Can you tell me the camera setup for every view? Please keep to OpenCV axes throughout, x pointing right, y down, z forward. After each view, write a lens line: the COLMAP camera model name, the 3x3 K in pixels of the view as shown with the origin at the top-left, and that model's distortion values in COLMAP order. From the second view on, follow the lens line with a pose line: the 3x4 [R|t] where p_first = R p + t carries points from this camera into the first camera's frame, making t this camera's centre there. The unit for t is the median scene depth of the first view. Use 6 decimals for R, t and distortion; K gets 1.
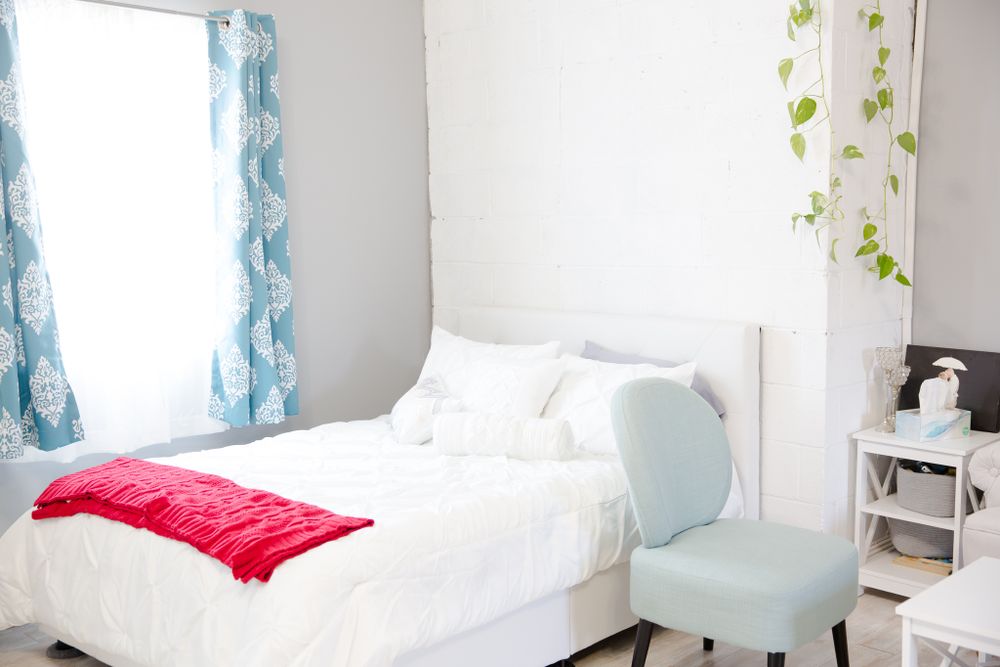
lens RADIAL K [[1114.7, 0, 508.6], [0, 1114.7, 349.7], [0, 0, 1]] dist [0.018254, 0.000000]
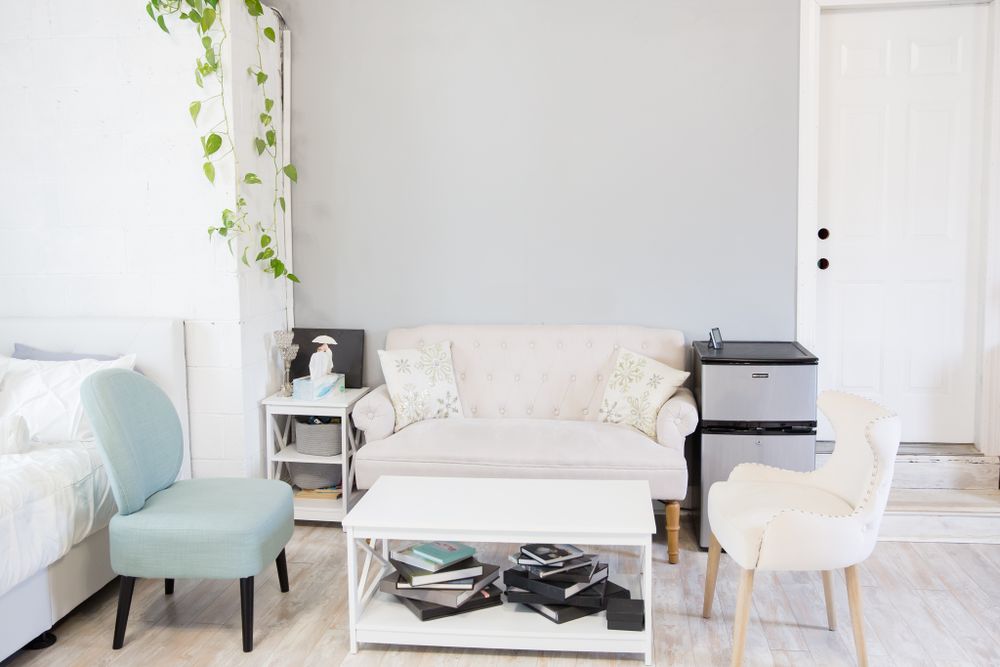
lens RADIAL K [[928.7, 0, 500.6], [0, 928.7, 329.7], [0, 0, 1]] dist [-0.023324, 0.000000]
pose [[0.793492, -0.064528, 0.605150, -0.114729], [0.072348, 0.997313, 0.011480, 0.002850], [-0.604265, 0.034672, 0.796028, -0.003838]]
